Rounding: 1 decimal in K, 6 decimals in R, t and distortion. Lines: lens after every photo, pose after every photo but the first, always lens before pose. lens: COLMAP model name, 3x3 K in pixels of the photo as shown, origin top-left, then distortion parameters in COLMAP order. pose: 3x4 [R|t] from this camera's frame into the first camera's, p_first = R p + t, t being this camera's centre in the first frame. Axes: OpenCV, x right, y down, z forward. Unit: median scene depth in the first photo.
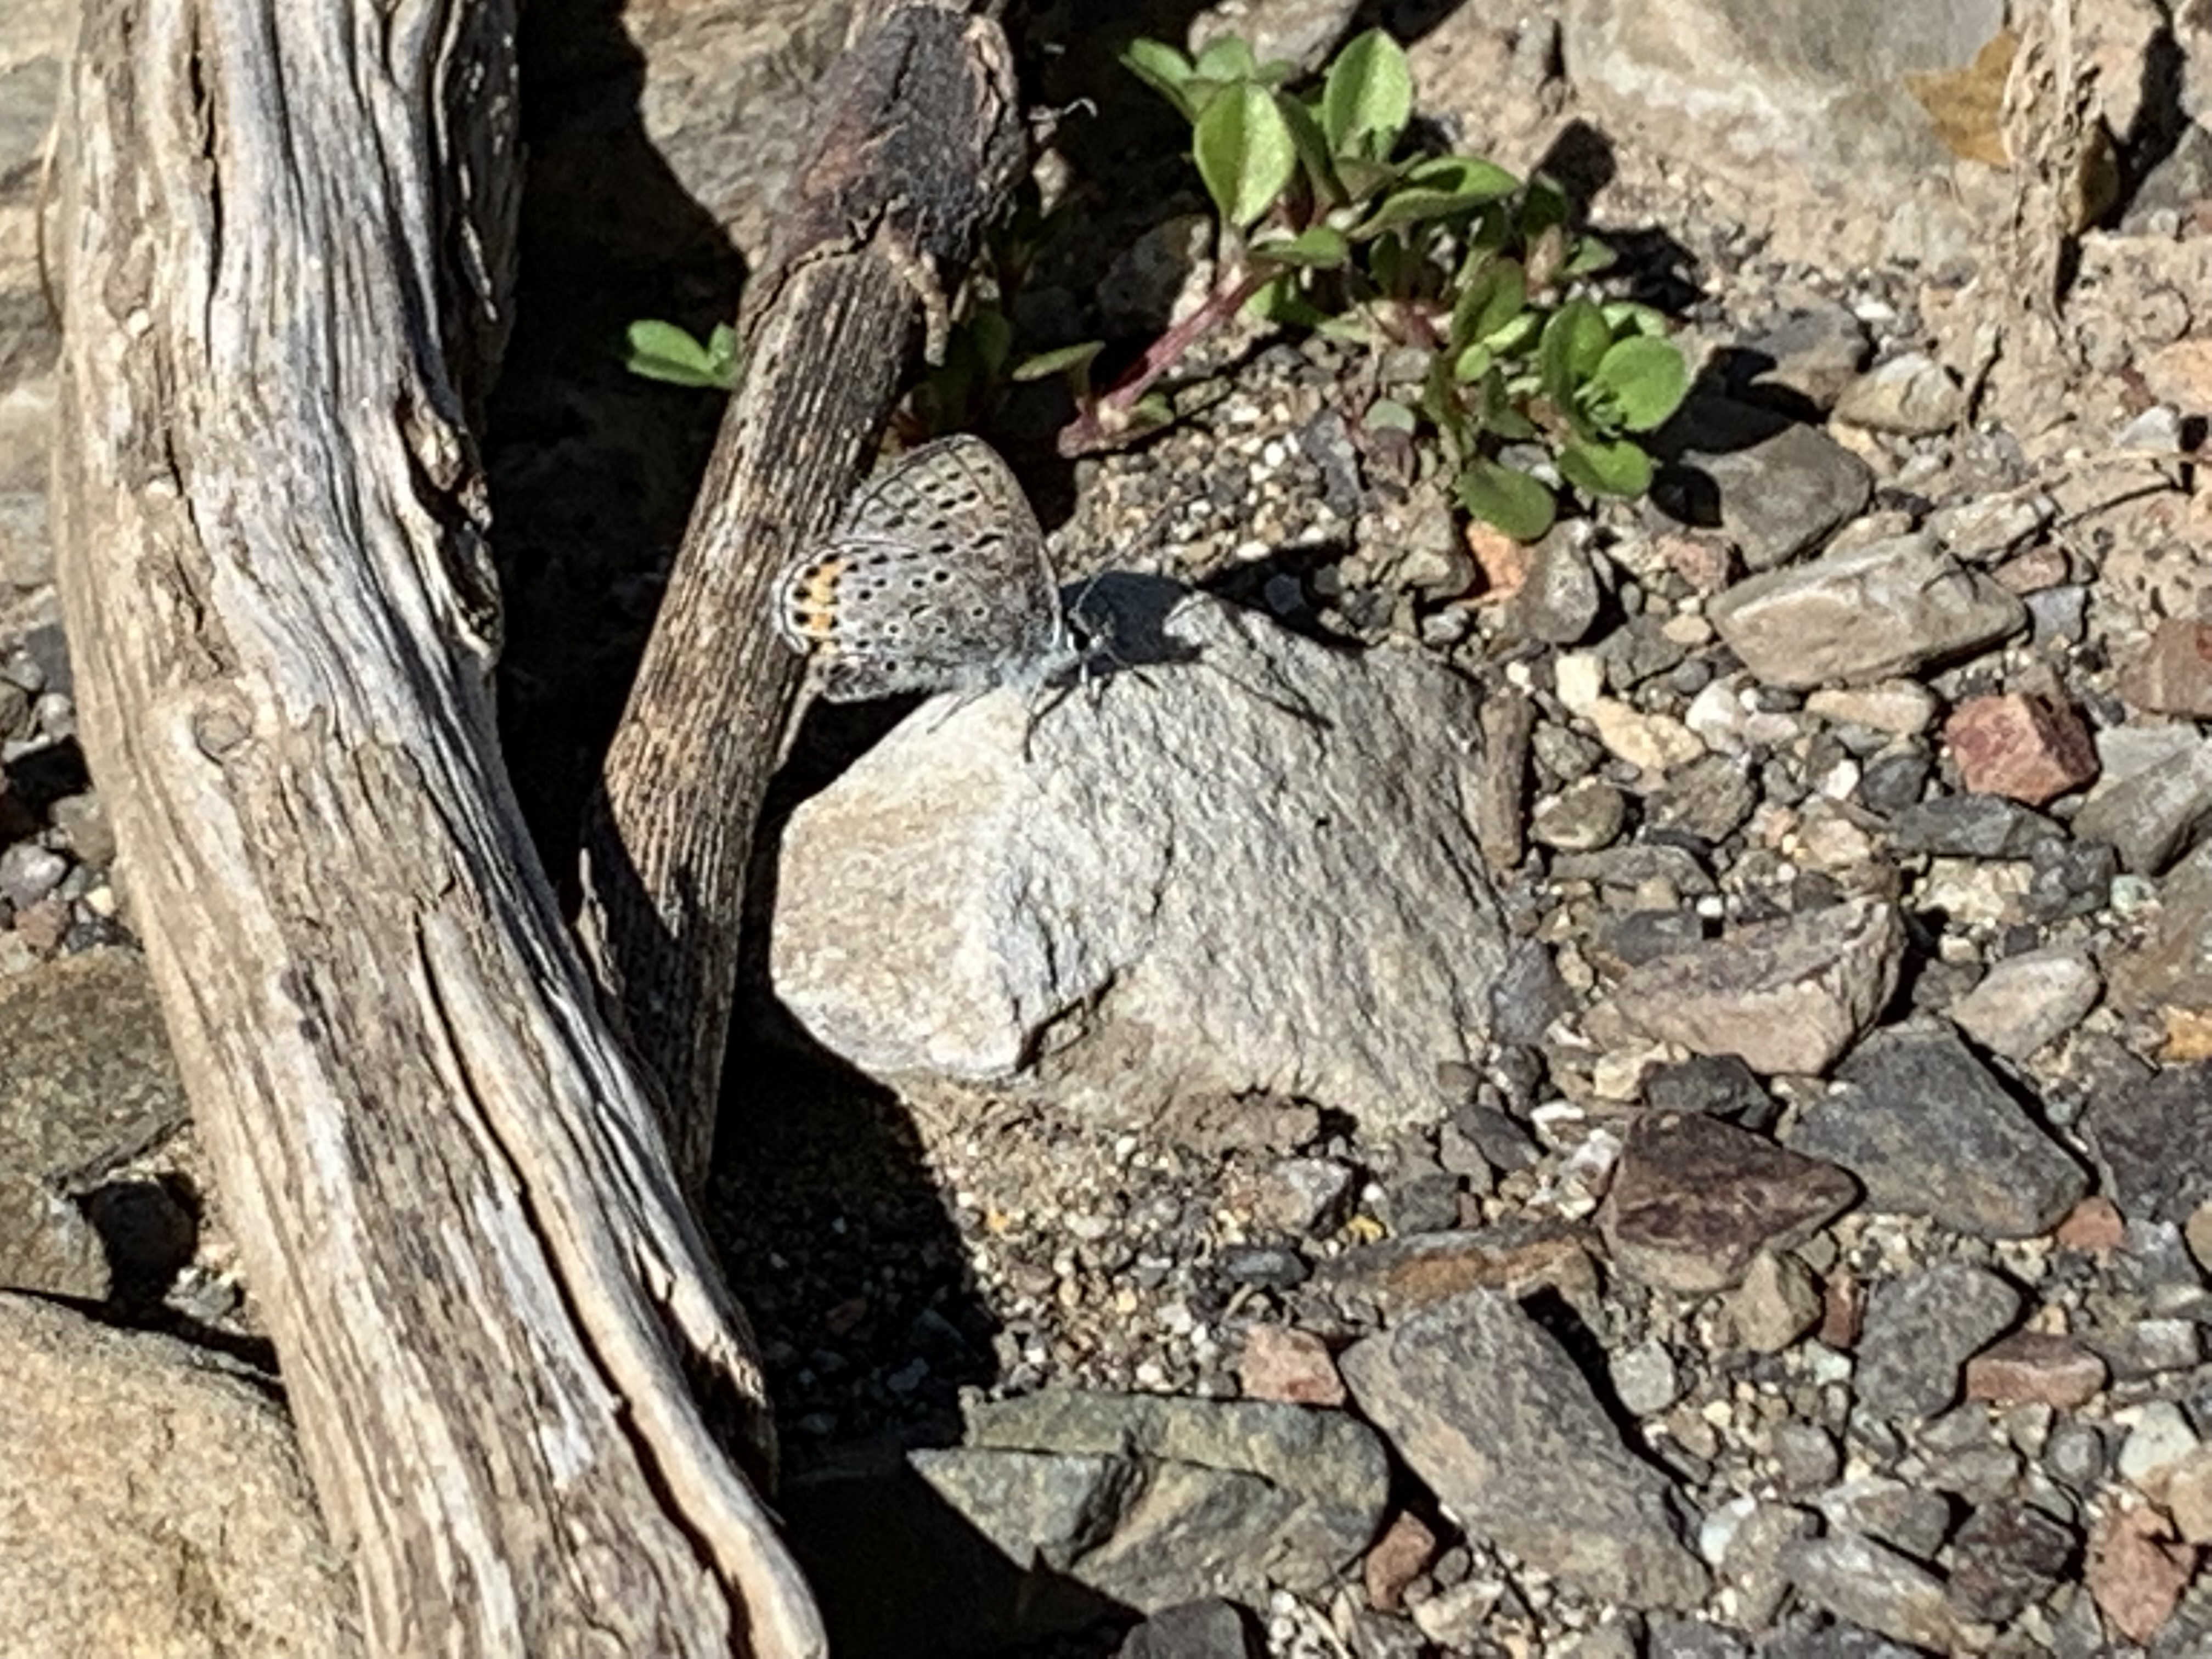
lens RADIAL K [[9292.0, 0, 1106.0], [0, 9292.0, 829.5], [0, 0, 1]] dist [0.115382, 3.168100]
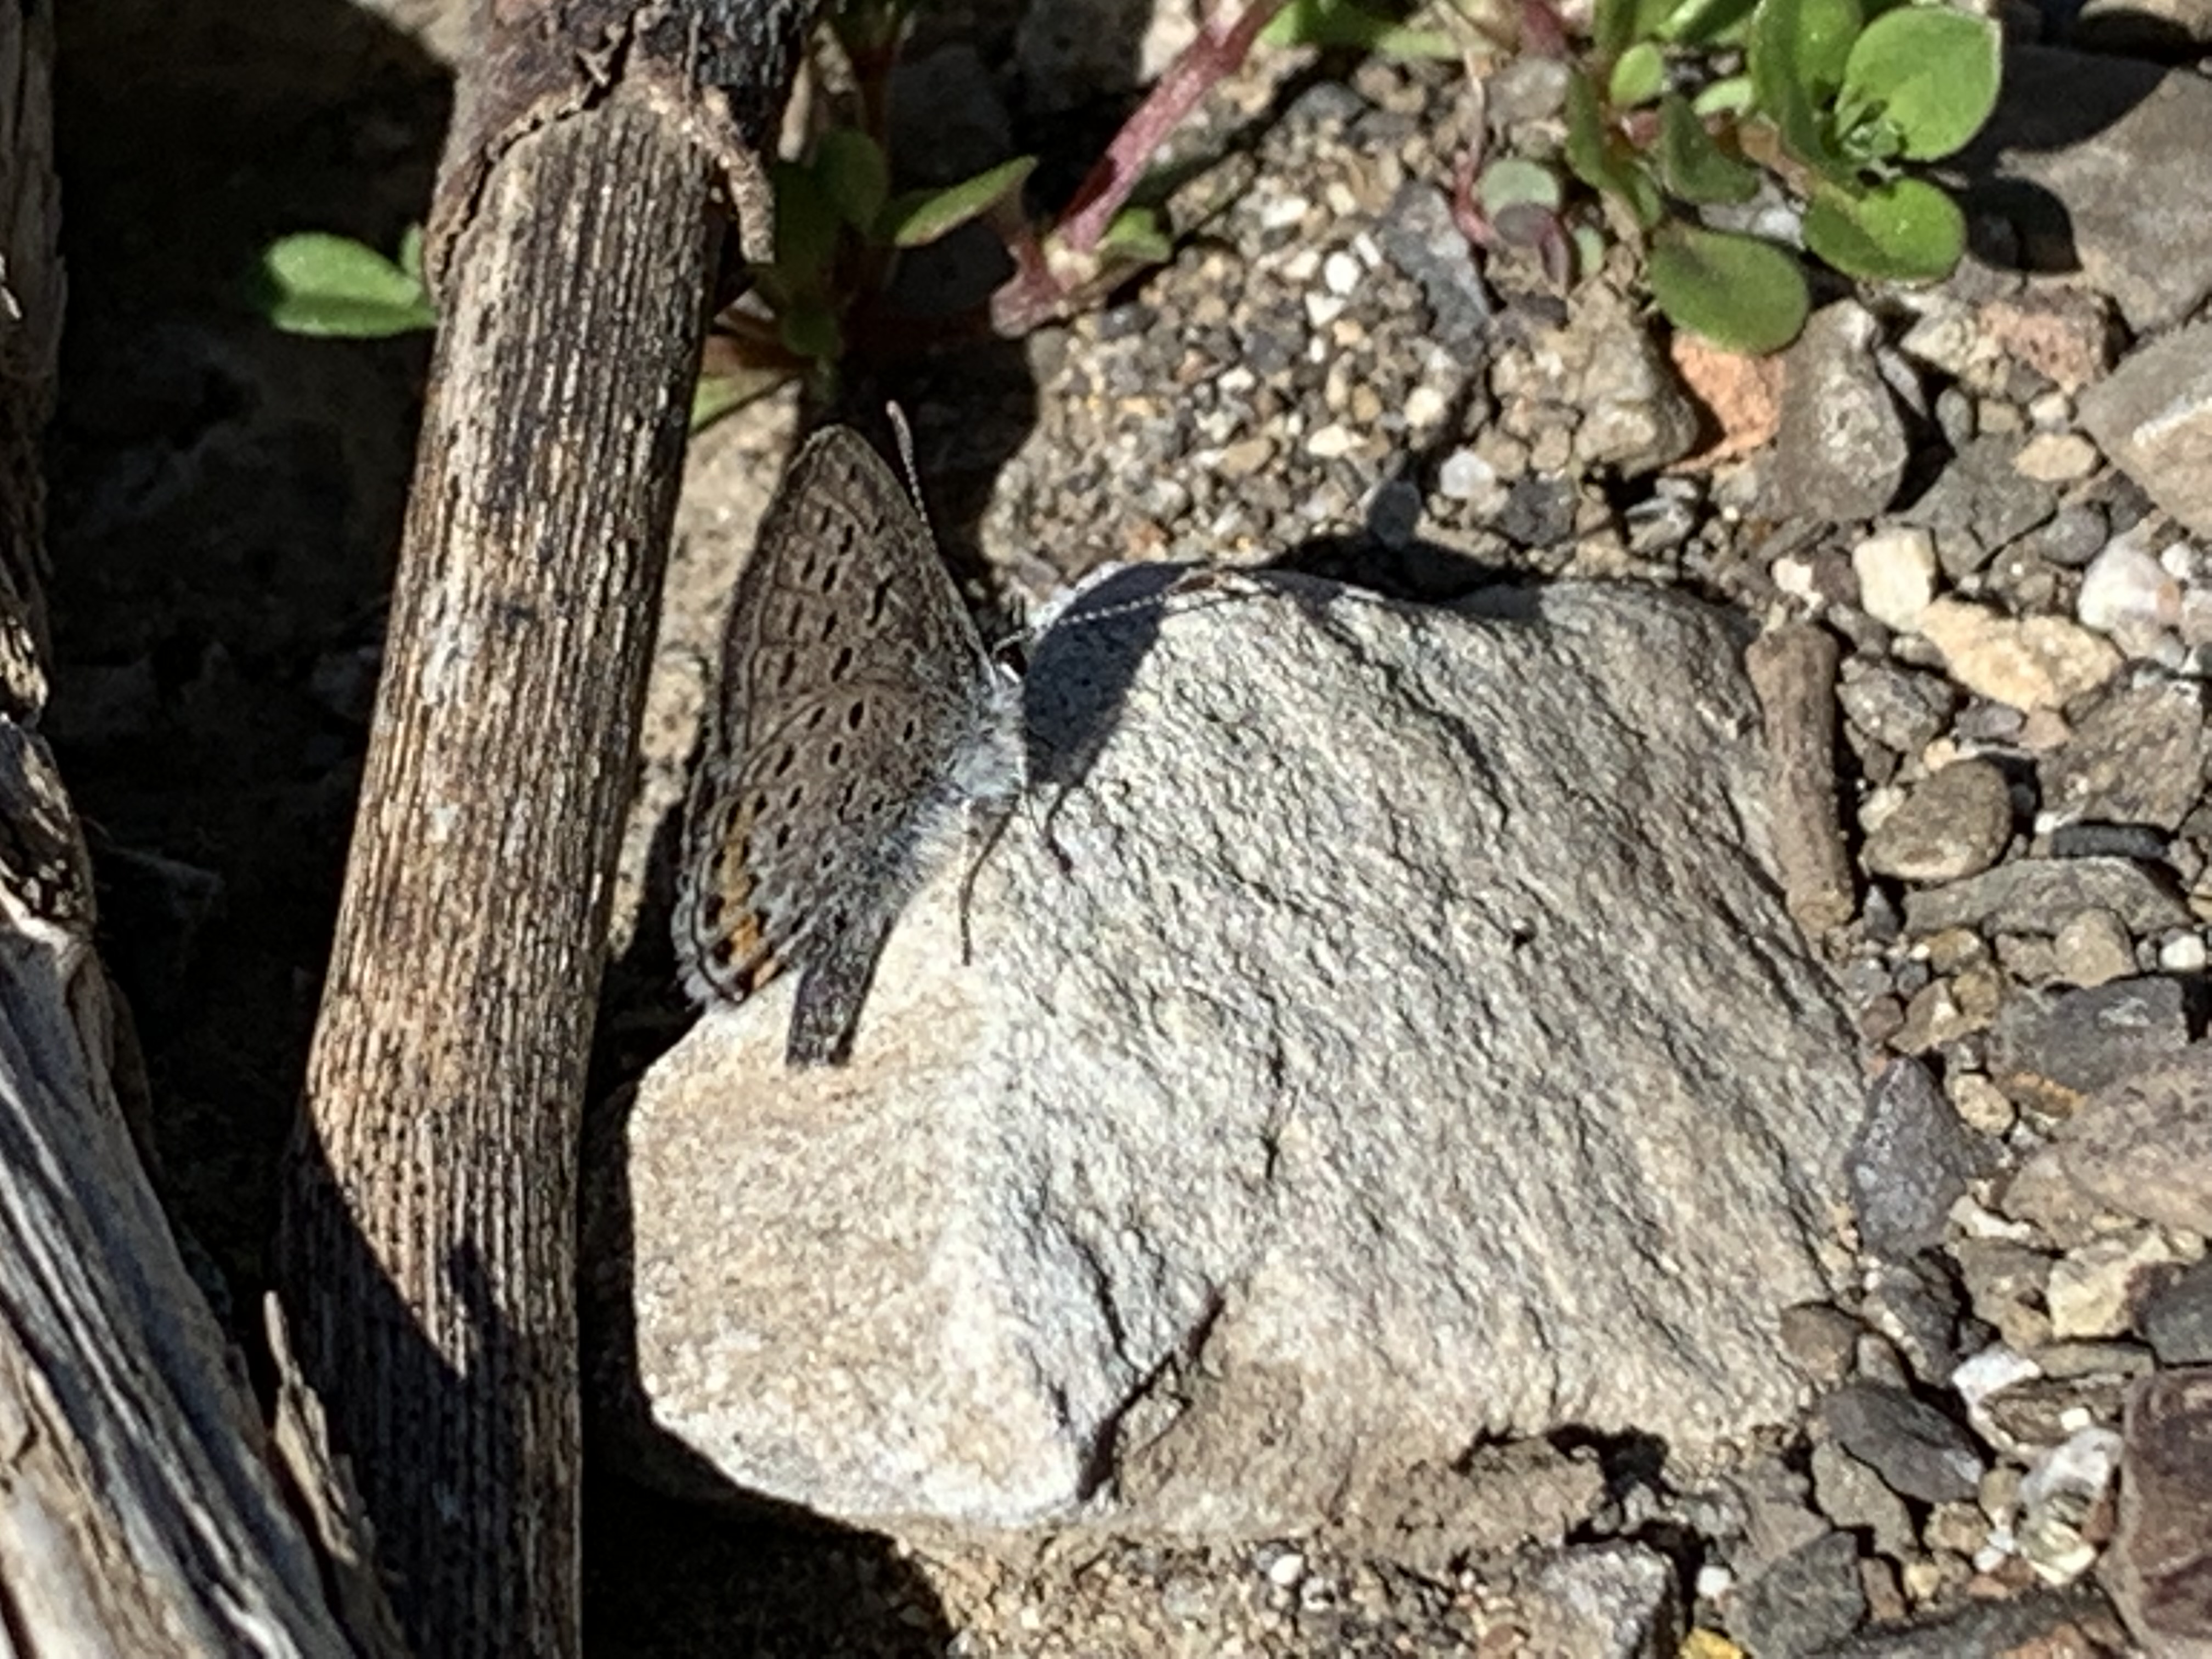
lens RADIAL K [[9292.0, 0, 1106.0], [0, 9292.0, 829.5], [0, 0, 1]] dist [0.115382, 3.168100]
pose [[0.986135, -0.163793, -0.026635, 0.013967], [0.165456, 0.982789, 0.082165, -0.061190], [0.012719, -0.085433, 0.996263, 0.408114]]
